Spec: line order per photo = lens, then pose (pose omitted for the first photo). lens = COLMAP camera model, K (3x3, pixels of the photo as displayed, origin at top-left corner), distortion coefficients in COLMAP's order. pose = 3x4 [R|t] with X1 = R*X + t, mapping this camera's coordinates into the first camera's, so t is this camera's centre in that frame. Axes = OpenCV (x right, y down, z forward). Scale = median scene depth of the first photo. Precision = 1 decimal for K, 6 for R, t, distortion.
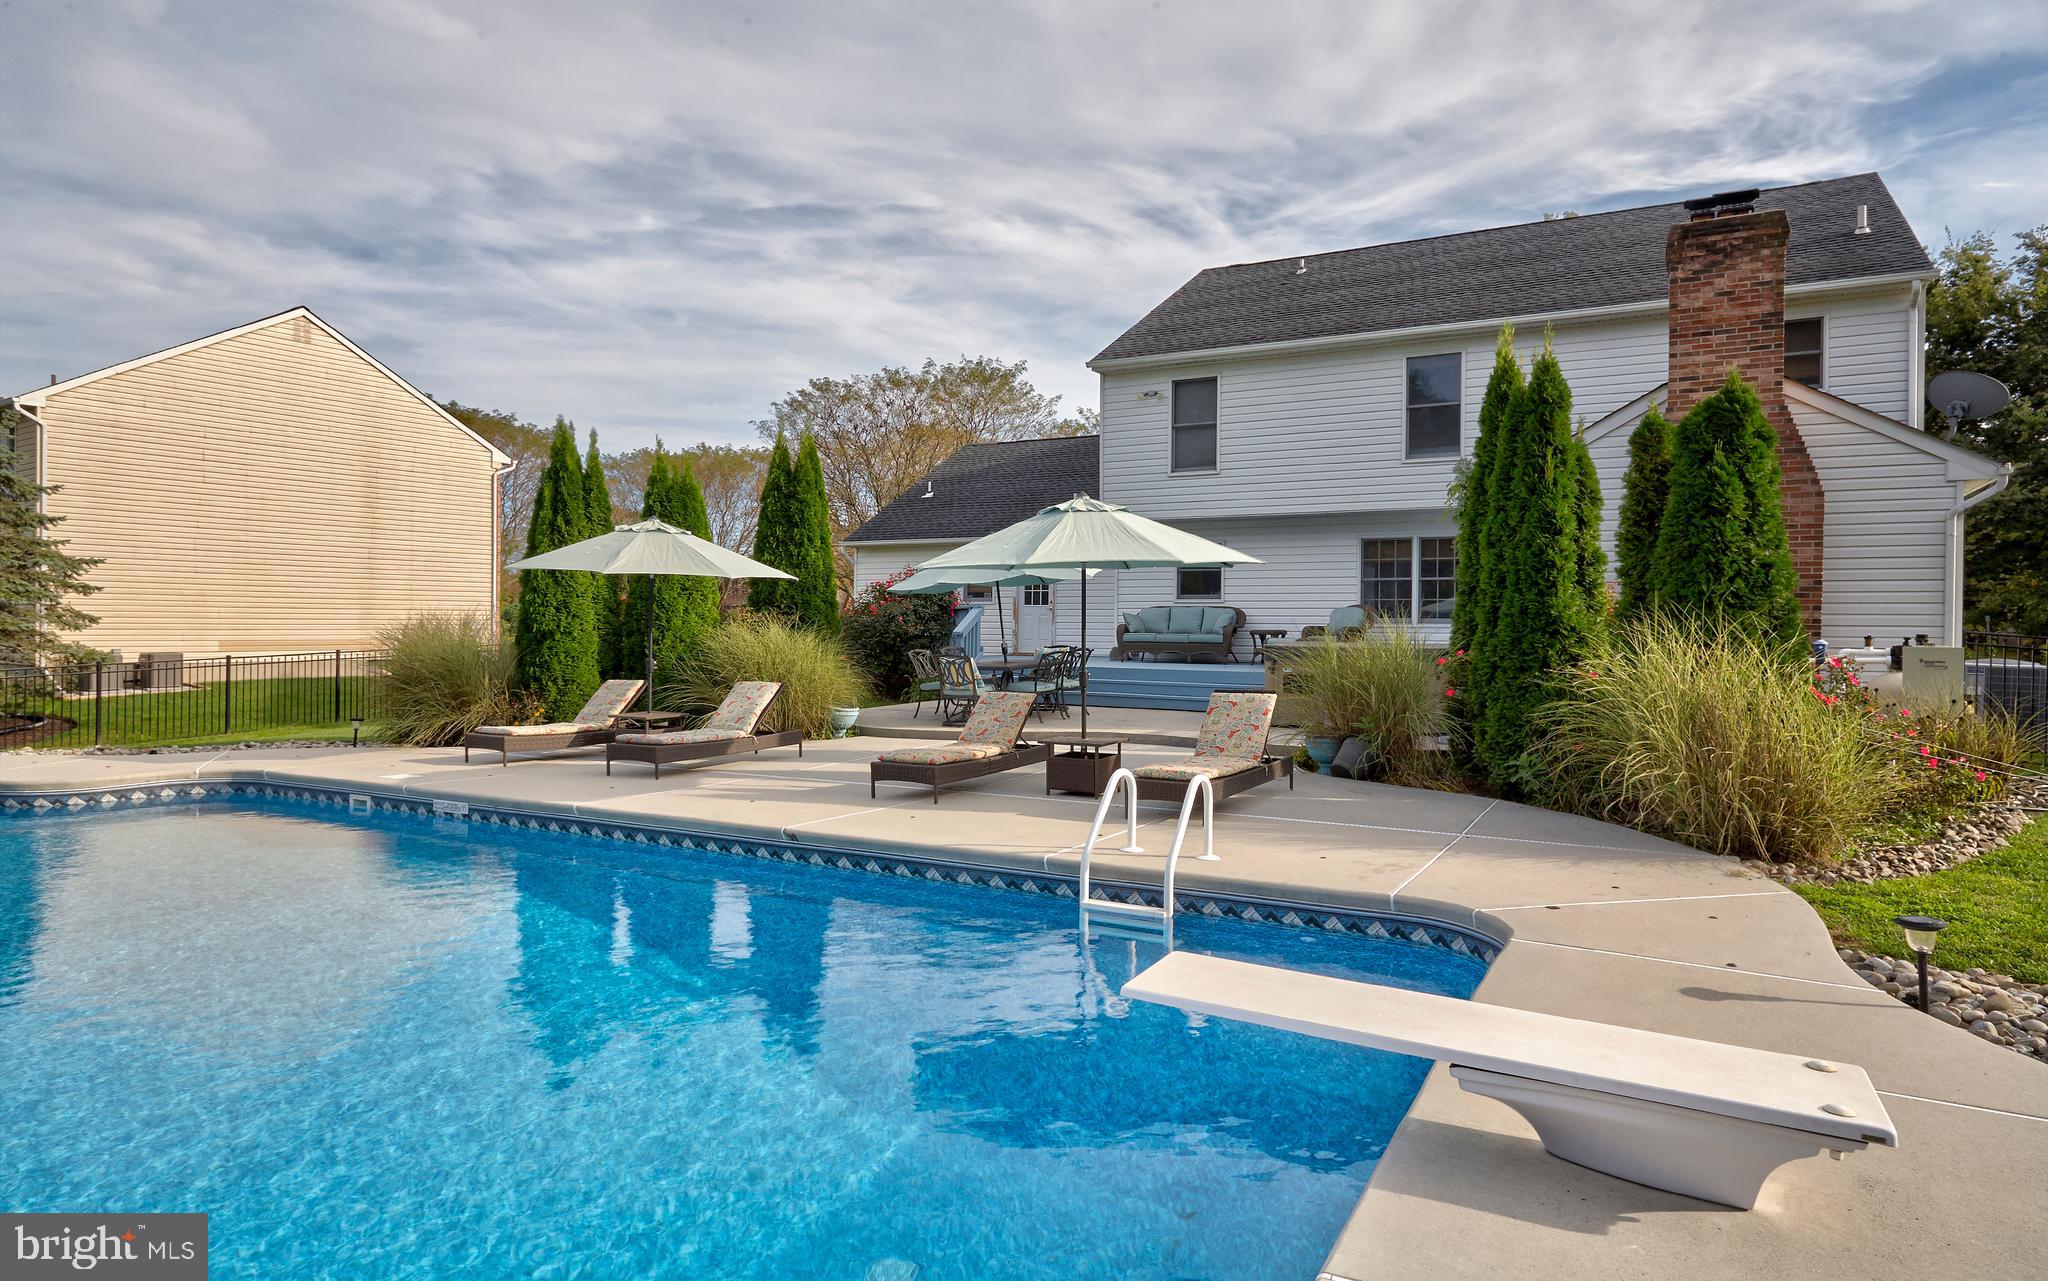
lens RADIAL K [[1177.8, 0, 1040.0], [0, 1177.8, 669.3], [0, 0, 1]] dist [0.015469, -0.015926]
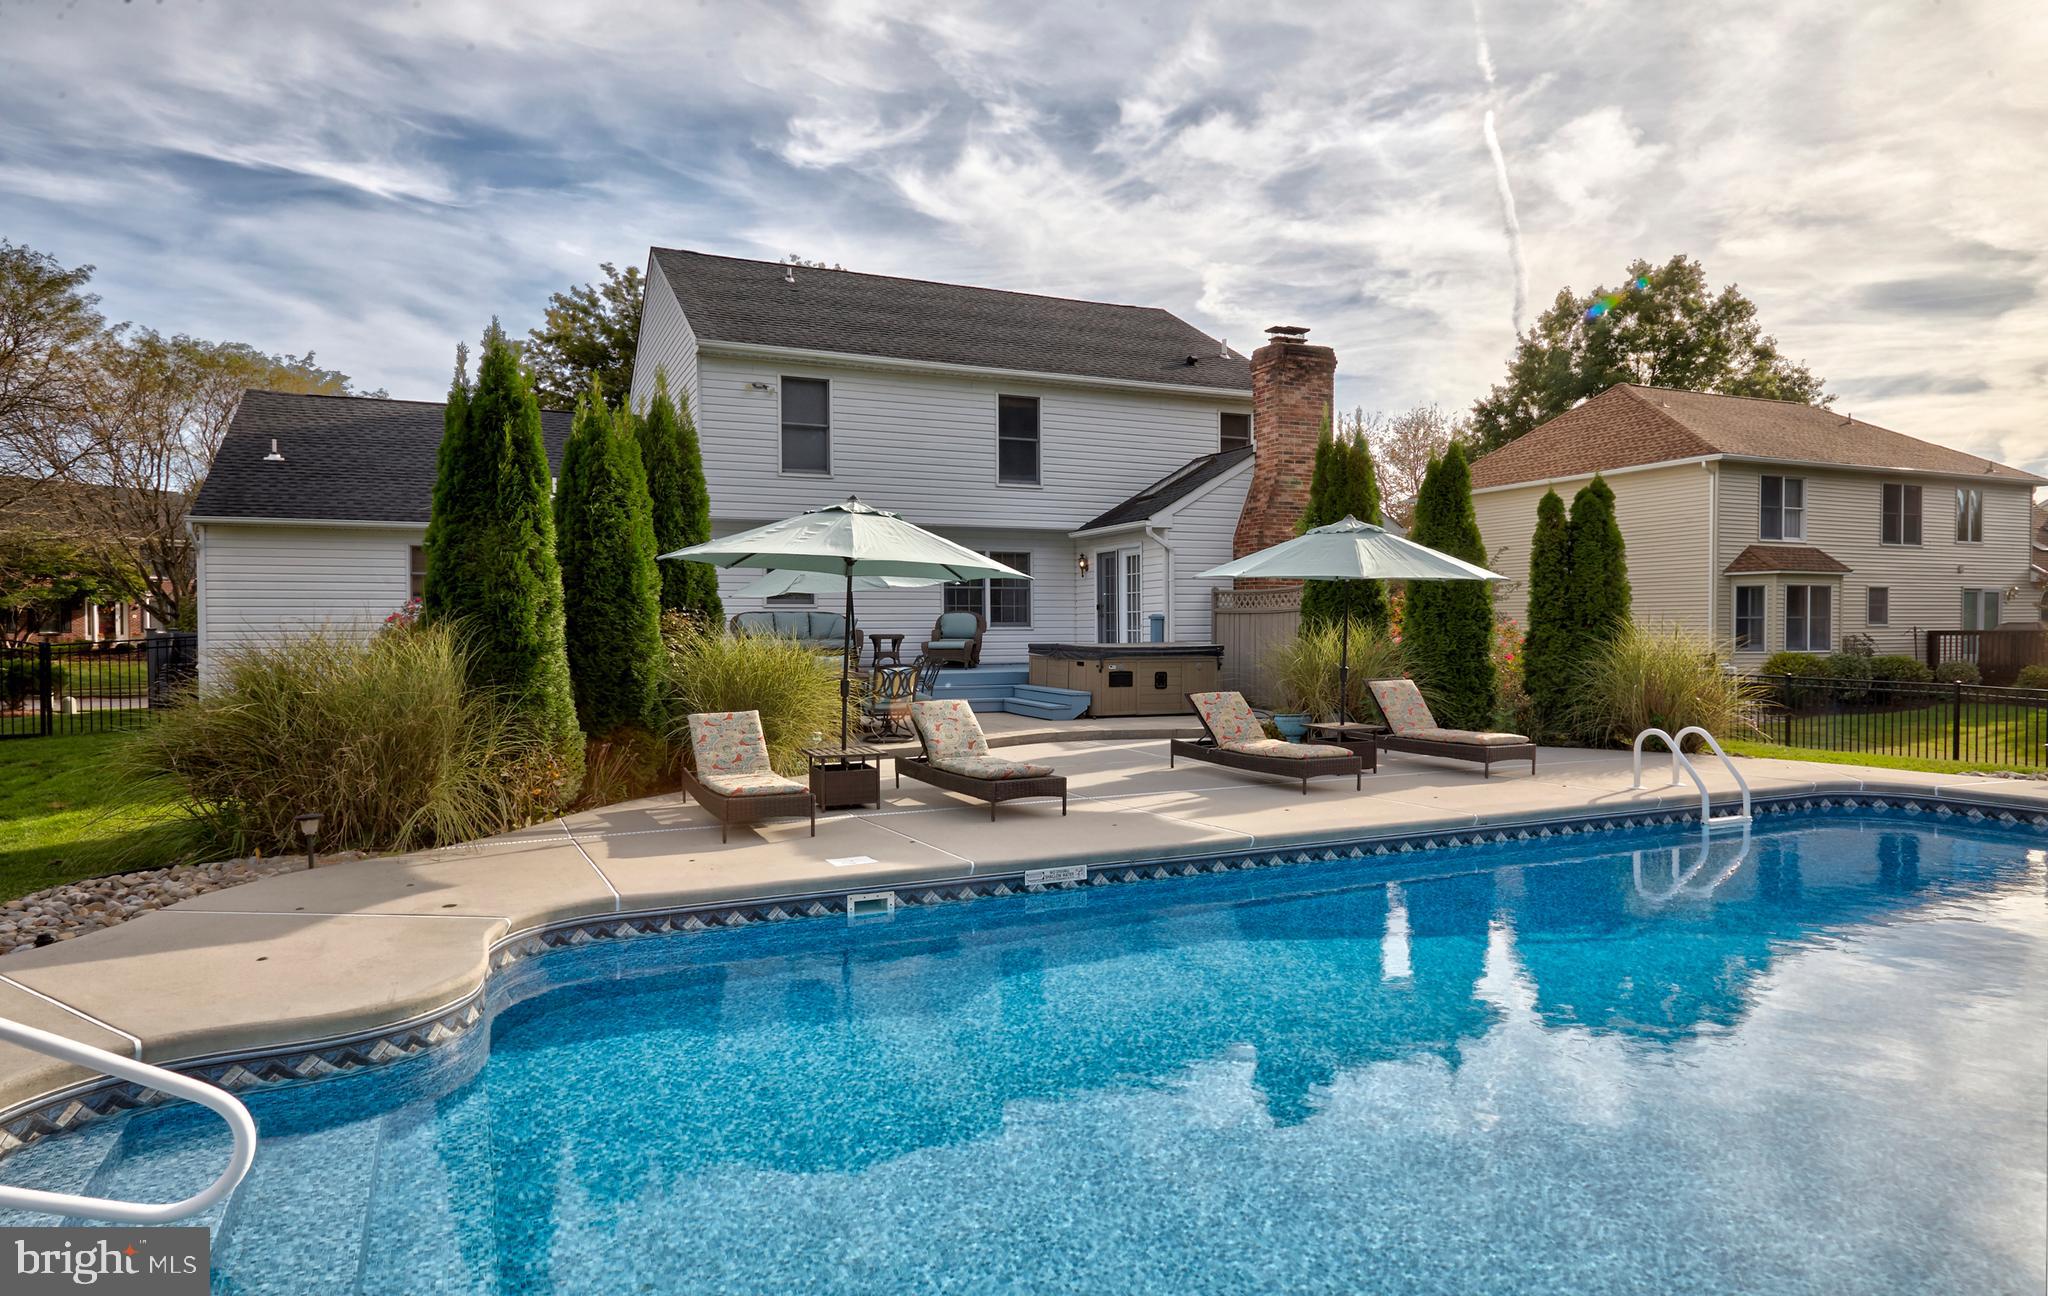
lens RADIAL K [[1198.8, 0, 986.6], [0, 1198.8, 650.2], [0, 0, 1]] dist [-0.001957, -0.000259]
pose [[0.609188, -0.025855, 0.792604, -0.865983], [0.040442, 0.999181, 0.001510, -0.024358], [-0.791994, 0.031134, 0.609735, 0.425619]]
